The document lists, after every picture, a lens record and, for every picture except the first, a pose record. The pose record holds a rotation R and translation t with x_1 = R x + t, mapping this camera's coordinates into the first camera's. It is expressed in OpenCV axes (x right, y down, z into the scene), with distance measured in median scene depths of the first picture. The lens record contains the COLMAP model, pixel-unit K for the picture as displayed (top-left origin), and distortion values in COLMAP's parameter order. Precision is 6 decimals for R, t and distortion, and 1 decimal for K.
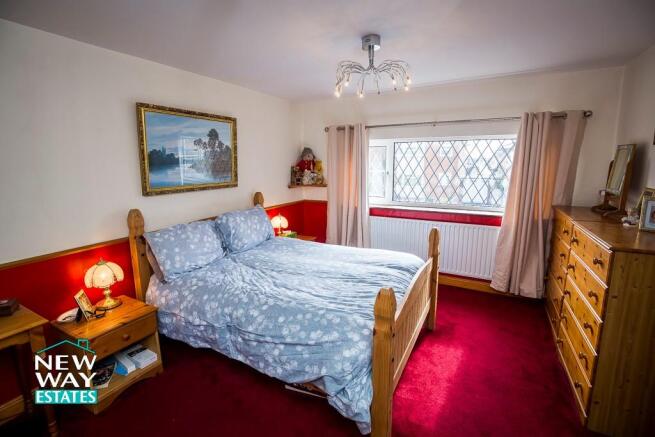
lens RADIAL K [[300.2, 0, 325.0], [0, 300.2, 214.3], [0, 0, 1]] dist [-0.032943, 0.000436]
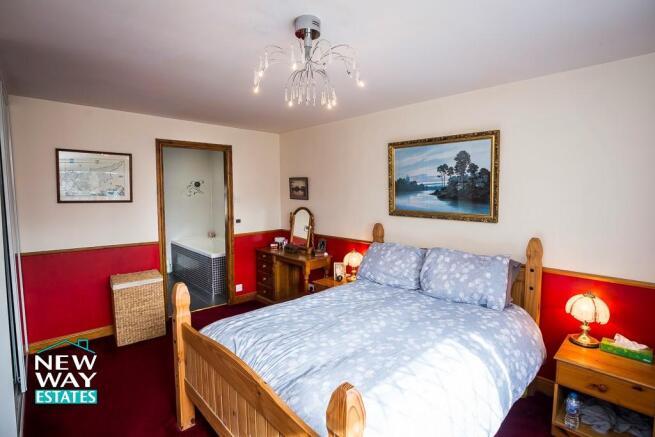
lens RADIAL K [[300.2, 0, 325.0], [0, 300.2, 214.3], [0, 0, 1]] dist [-0.032943, 0.000436]
pose [[-0.285482, 0.104539, -0.952665, 0.603652], [-0.144837, 0.977910, 0.150712, -0.188507], [0.947376, 0.181007, -0.264035, 0.929036]]
